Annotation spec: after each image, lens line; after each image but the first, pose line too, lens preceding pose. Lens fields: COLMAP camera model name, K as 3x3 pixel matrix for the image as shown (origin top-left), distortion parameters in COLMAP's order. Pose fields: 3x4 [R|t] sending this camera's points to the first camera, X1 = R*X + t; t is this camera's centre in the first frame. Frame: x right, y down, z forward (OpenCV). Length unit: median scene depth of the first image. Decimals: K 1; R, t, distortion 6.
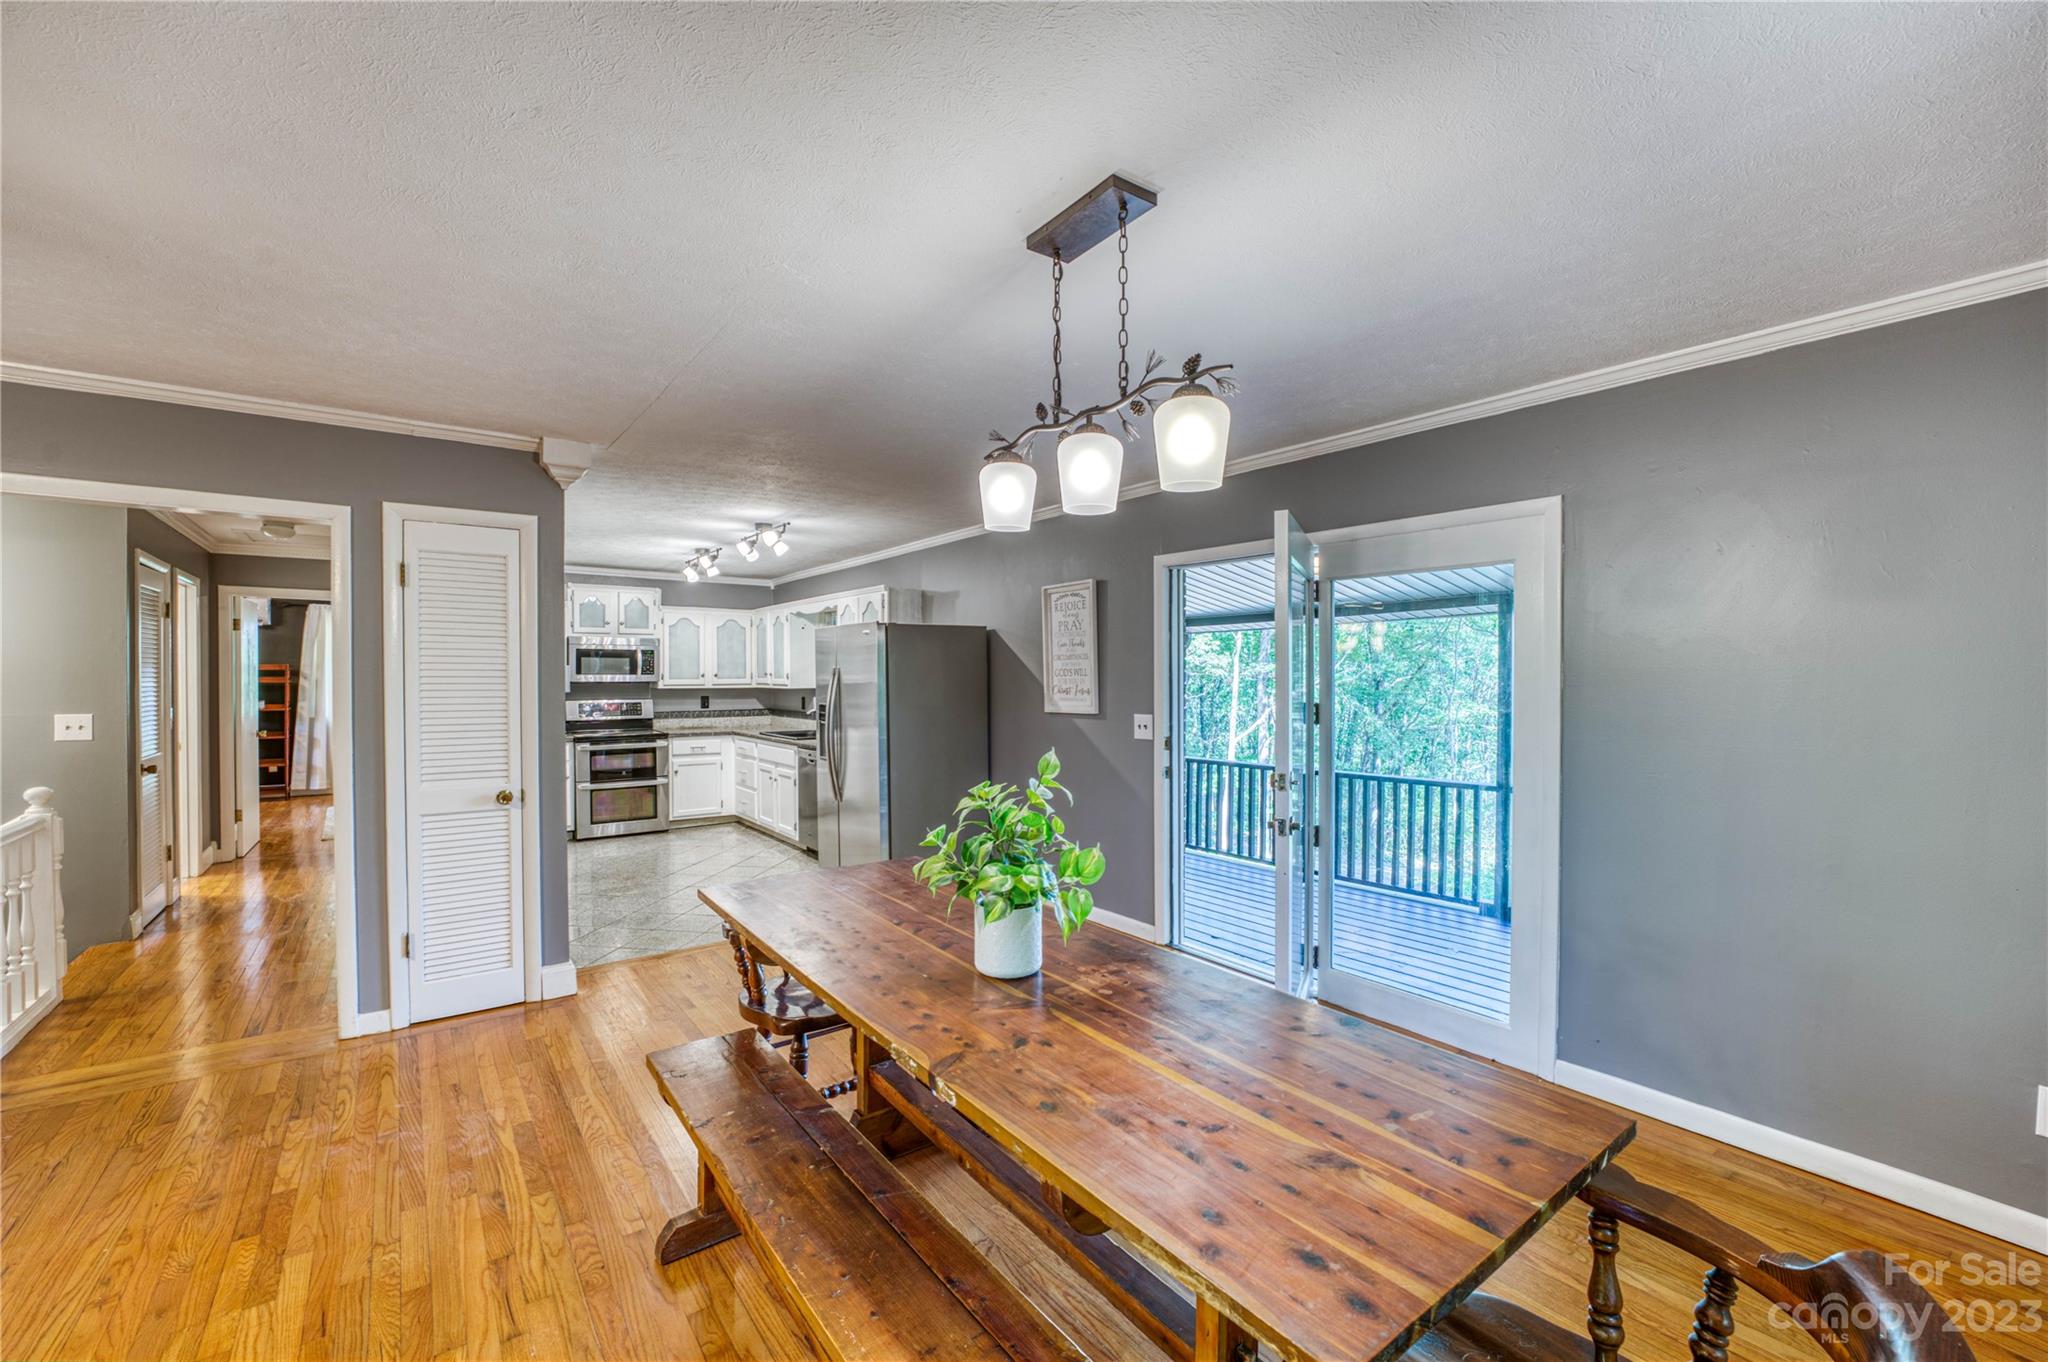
lens RADIAL K [[833.3, 0, 1008.7], [0, 833.3, 681.3], [0, 0, 1]] dist [-0.021599, 0.001536]
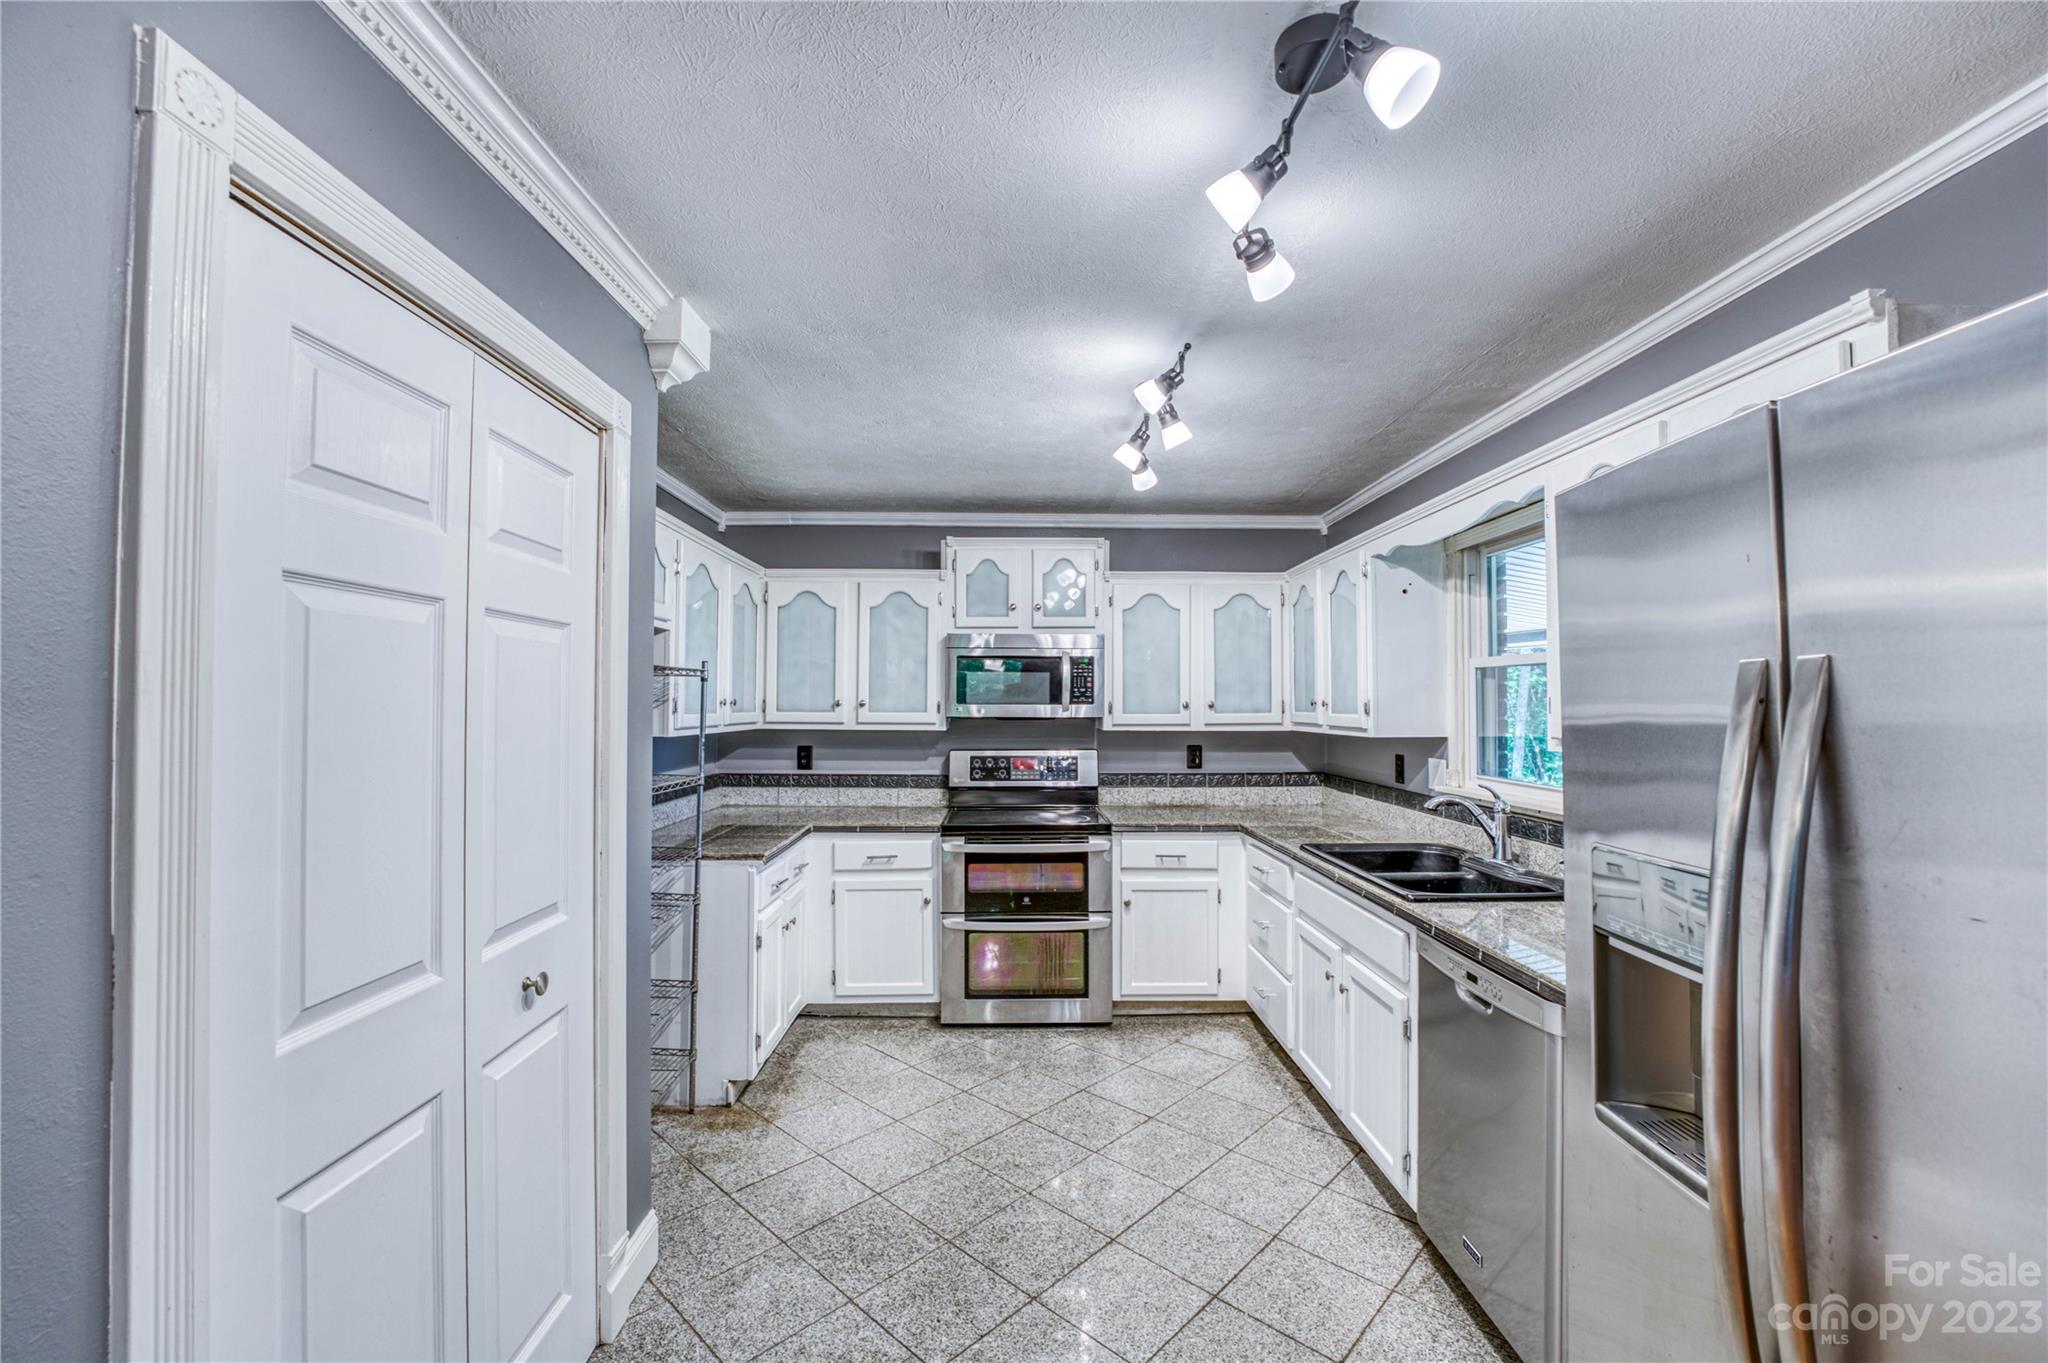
lens RADIAL K [[833.3, 0, 1031.8], [0, 833.3, 695.3], [0, 0, 1]] dist [-0.021599, 0.001536]
pose [[0.828459, -0.008428, -0.559986, -0.169297], [-0.004445, 0.999756, -0.021623, -0.002306], [0.560031, 0.020403, 0.828220, 0.549935]]
